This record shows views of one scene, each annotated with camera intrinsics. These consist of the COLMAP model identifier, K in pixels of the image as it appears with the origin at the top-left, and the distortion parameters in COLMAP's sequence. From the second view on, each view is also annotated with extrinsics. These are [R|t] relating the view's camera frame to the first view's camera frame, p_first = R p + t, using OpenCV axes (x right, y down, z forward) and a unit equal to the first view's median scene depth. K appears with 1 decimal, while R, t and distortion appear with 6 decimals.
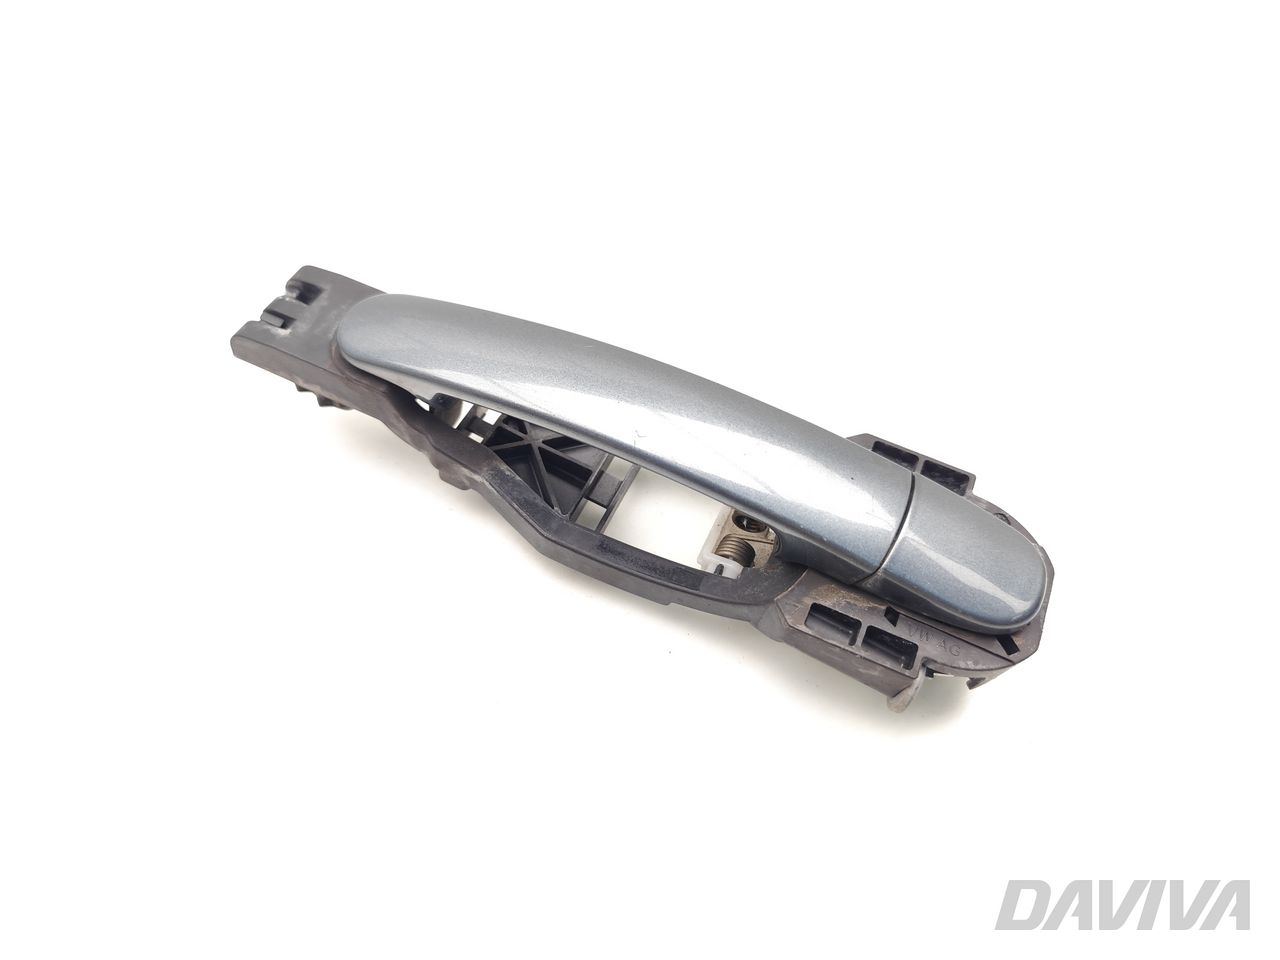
lens RADIAL K [[857.4, 0, 640.0], [0, 857.4, 480.0], [0, 0, 1]] dist [0.001517, -0.000069]
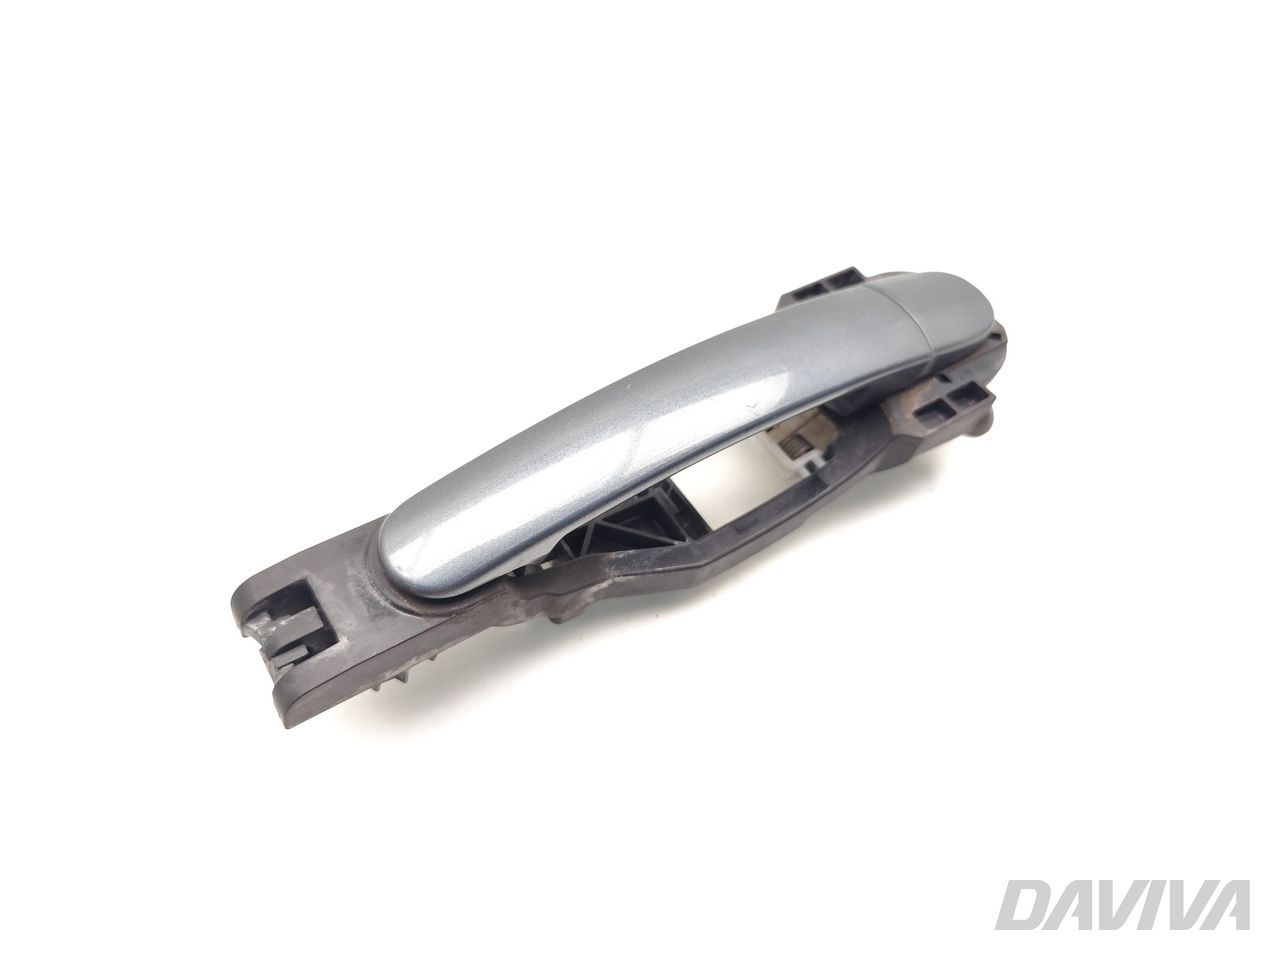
lens RADIAL K [[857.4, 0, 640.0], [0, 857.4, 480.0], [0, 0, 1]] dist [0.001517, -0.000069]
pose [[0.536832, -0.691302, 0.483646, -0.547040], [0.661921, 0.700551, 0.266625, -0.306645], [-0.523137, 0.177003, 0.833665, 0.201348]]
